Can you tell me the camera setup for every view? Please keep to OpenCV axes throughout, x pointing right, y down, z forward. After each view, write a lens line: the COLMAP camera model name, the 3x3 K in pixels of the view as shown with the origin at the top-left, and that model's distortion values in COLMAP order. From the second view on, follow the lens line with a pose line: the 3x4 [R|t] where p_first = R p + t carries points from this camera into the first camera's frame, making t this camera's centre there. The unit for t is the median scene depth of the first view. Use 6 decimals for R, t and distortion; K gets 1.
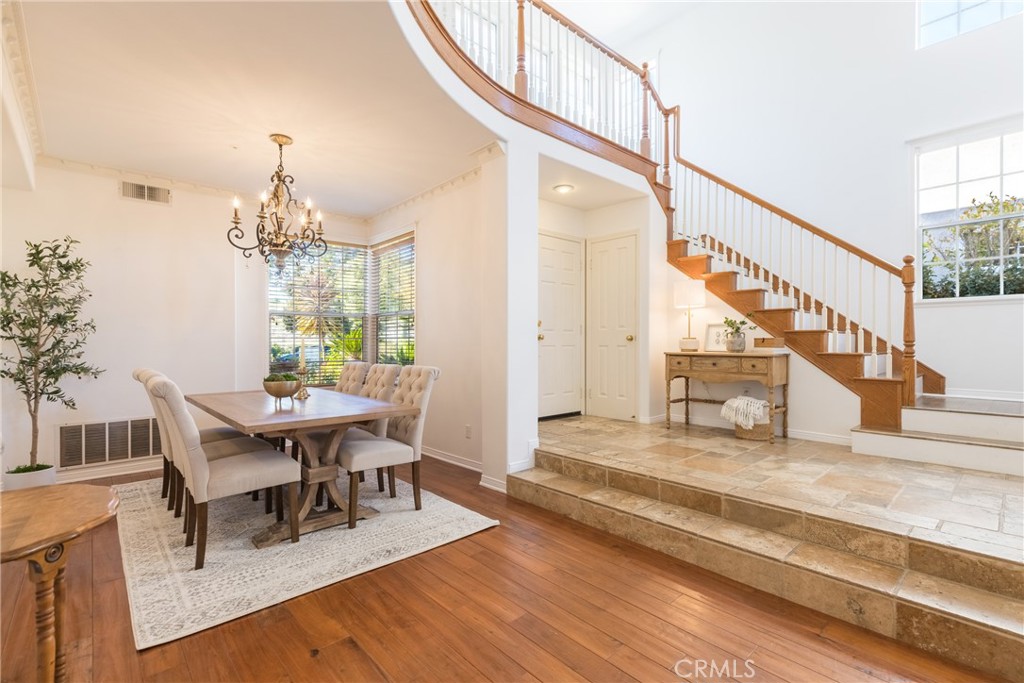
lens RADIAL K [[464.0, 0, 516.2], [0, 464.0, 338.2], [0, 0, 1]] dist [-0.000743, -0.001082]
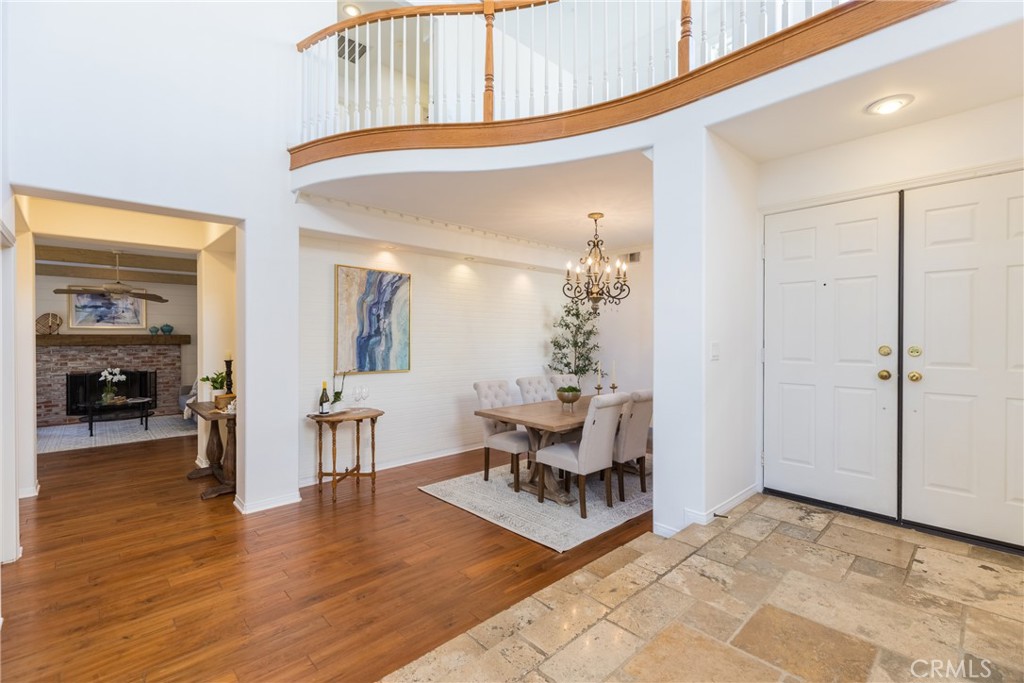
lens RADIAL K [[464.0, 0, 516.6], [0, 464.0, 340.7], [0, 0, 1]] dist [-0.000743, -0.001082]
pose [[0.004787, 0.015136, -0.999874, 0.870481], [0.010535, 0.999829, 0.015185, -0.085447], [0.999933, -0.010607, 0.004627, 0.771821]]
